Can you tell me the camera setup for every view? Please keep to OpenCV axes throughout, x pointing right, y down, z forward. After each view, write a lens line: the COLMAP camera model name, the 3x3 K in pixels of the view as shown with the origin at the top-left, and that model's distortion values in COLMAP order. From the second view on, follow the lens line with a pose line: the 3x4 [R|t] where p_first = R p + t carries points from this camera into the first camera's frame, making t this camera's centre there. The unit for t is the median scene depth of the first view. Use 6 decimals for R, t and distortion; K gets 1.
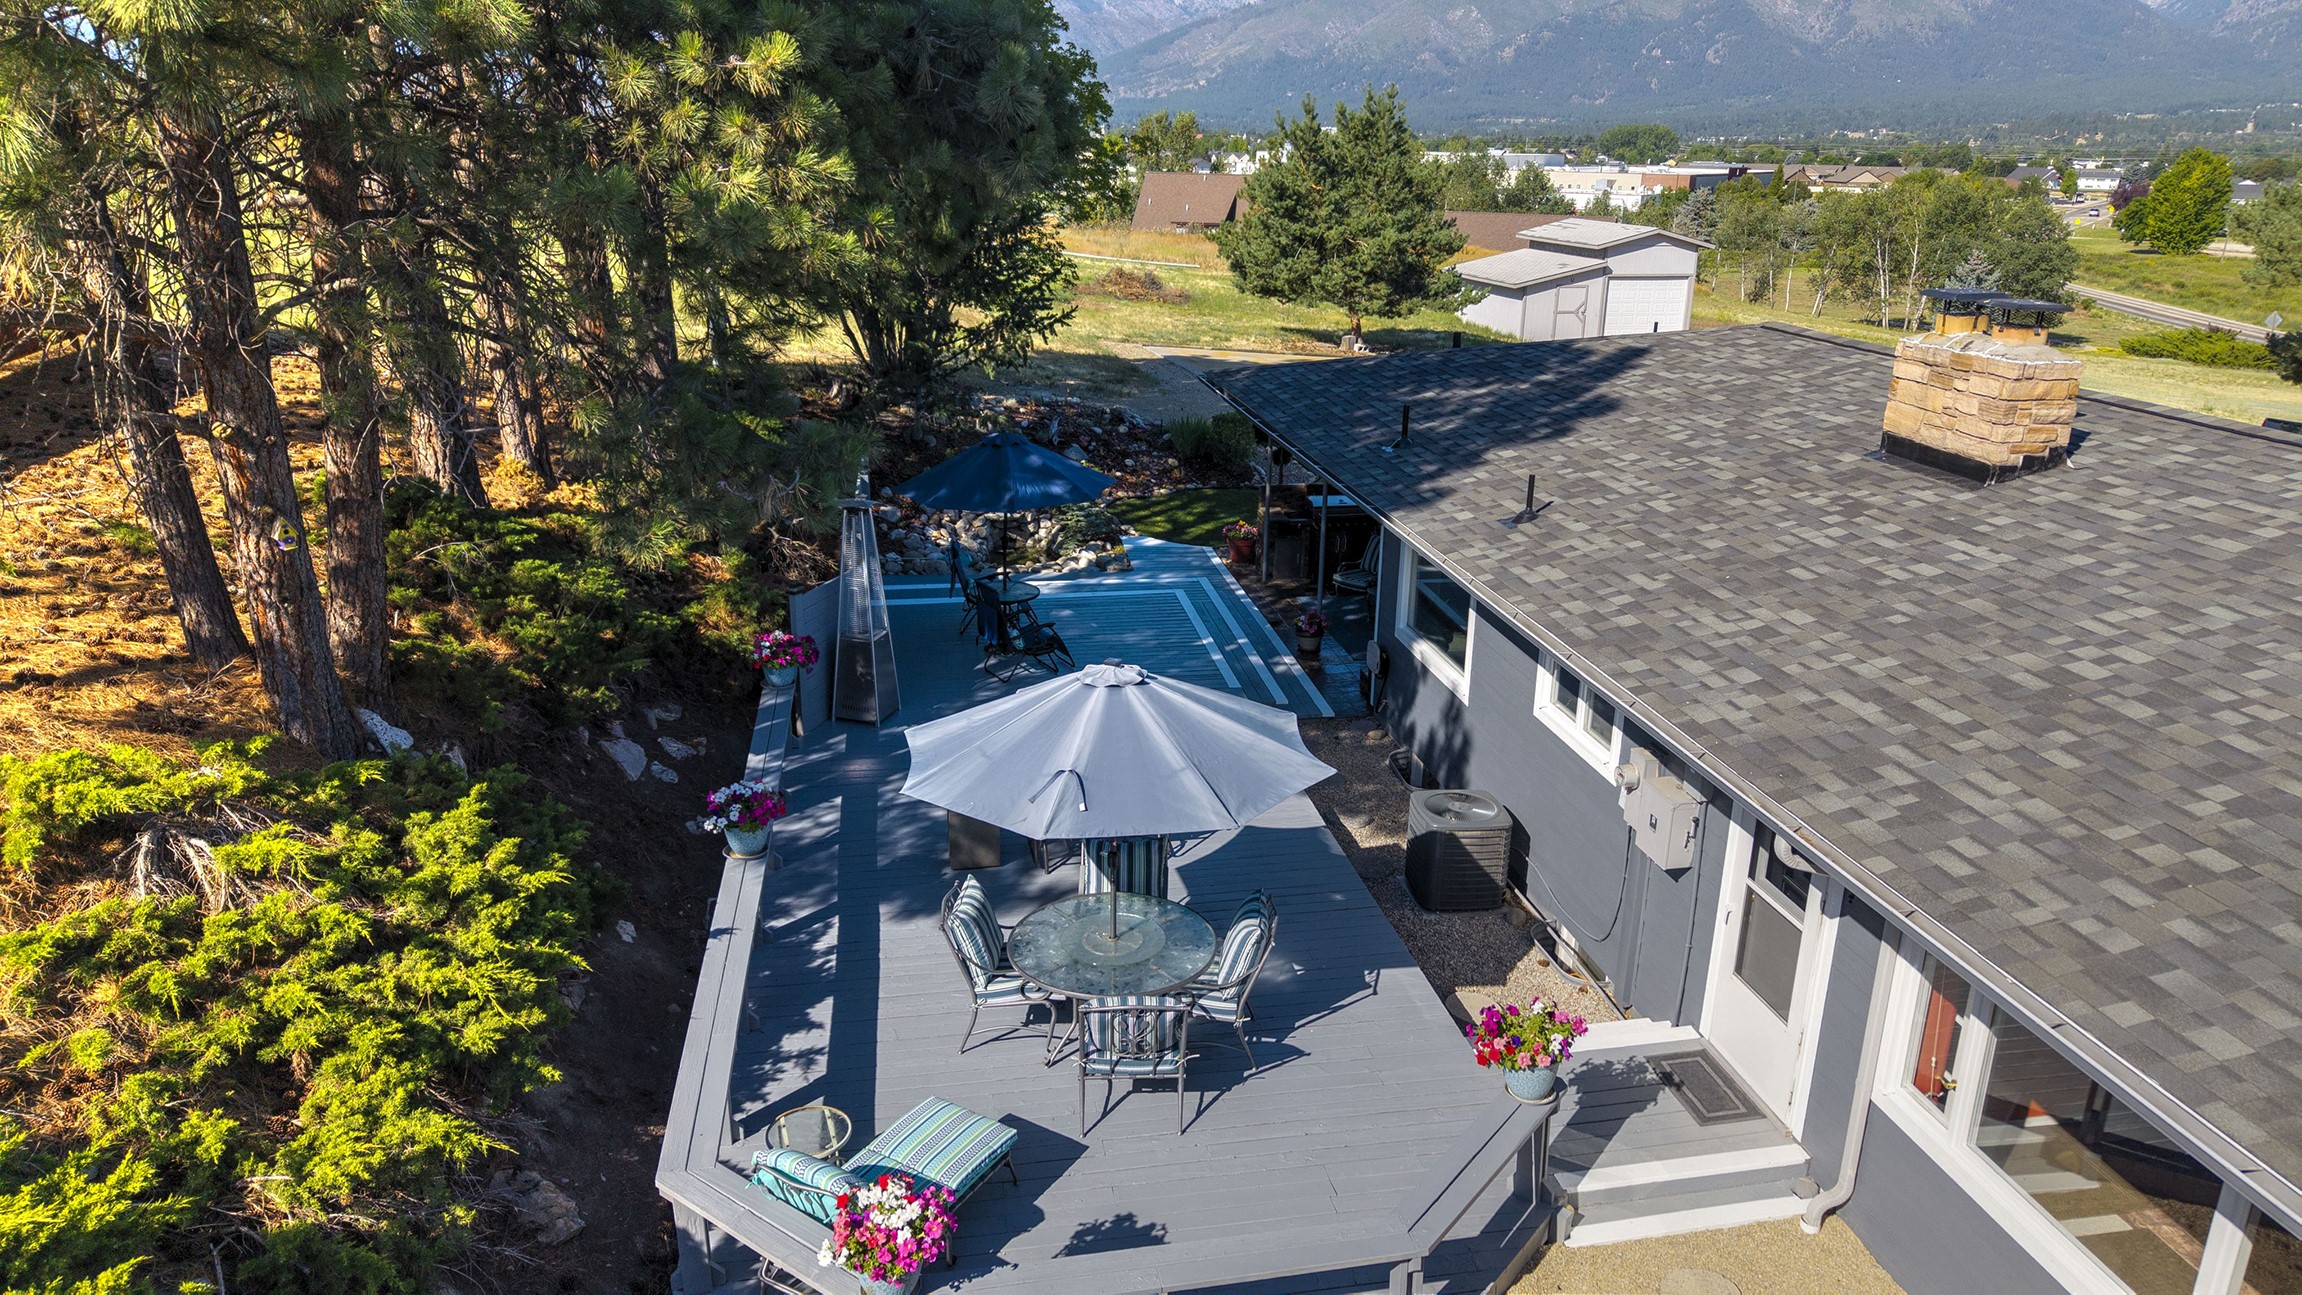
lens RADIAL K [[1541.6, 0, 1156.3], [0, 1541.6, 646.6], [0, 0, 1]] dist [0.022752, -0.018294]
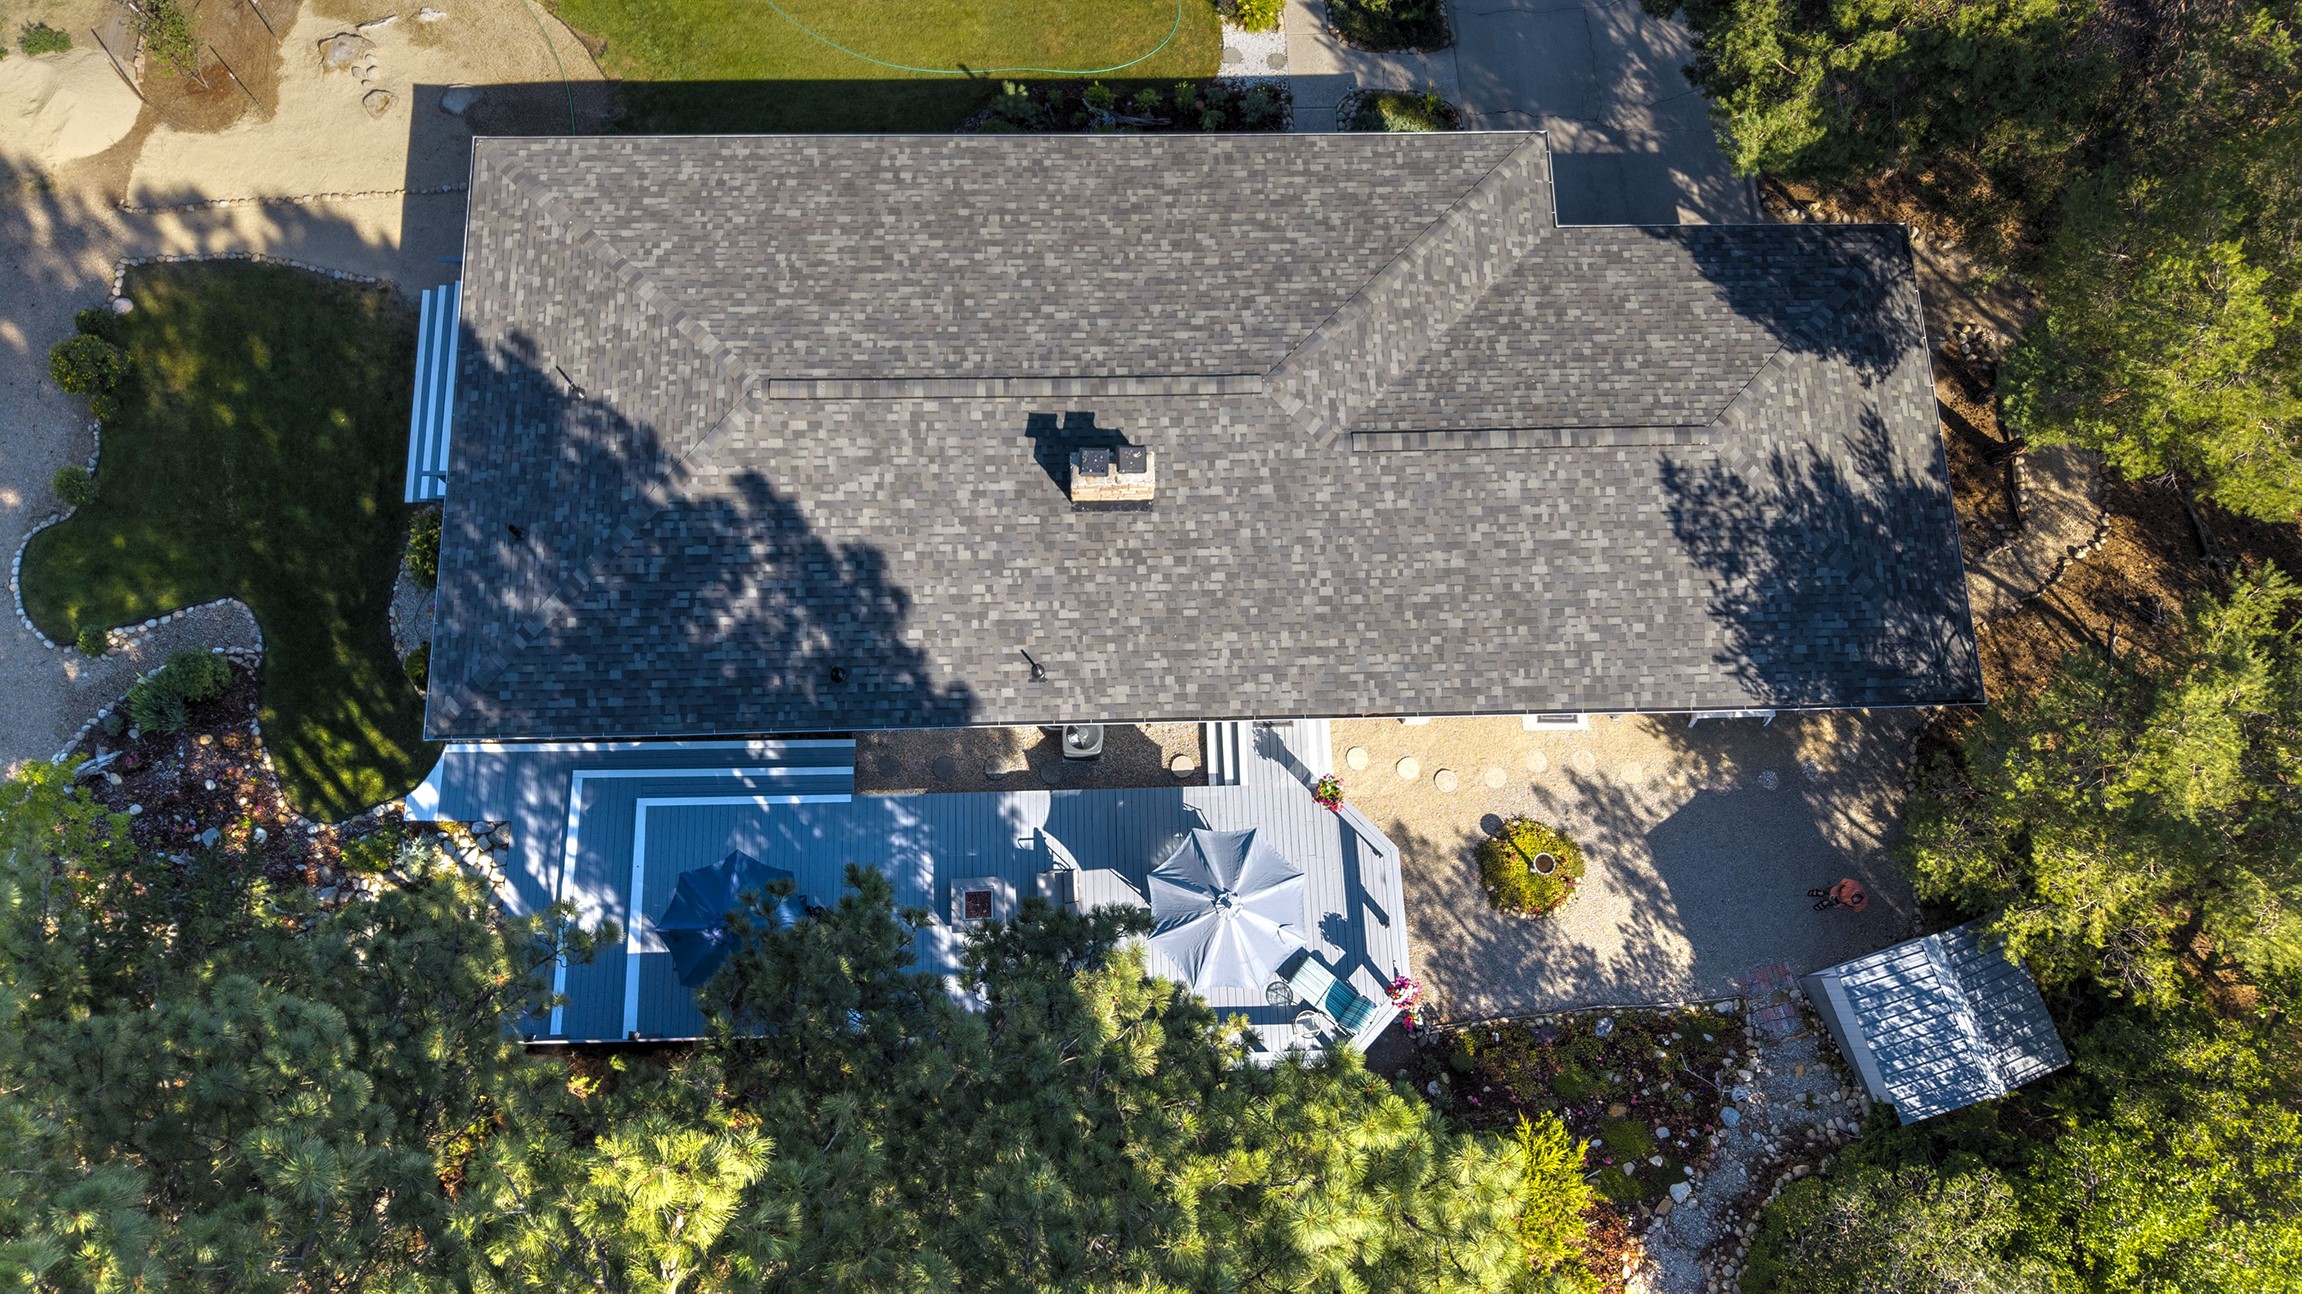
lens RADIAL K [[1542.0, 0, 1153.4], [0, 1542.0, 649.8], [0, 0, 1]] dist [0.018681, -0.019314]
pose [[0.138623, -0.963698, 0.228186, -0.197957], [0.276167, 0.258887, 0.925586, -2.273316], [-0.951060, -0.065290, 0.302029, 0.318471]]
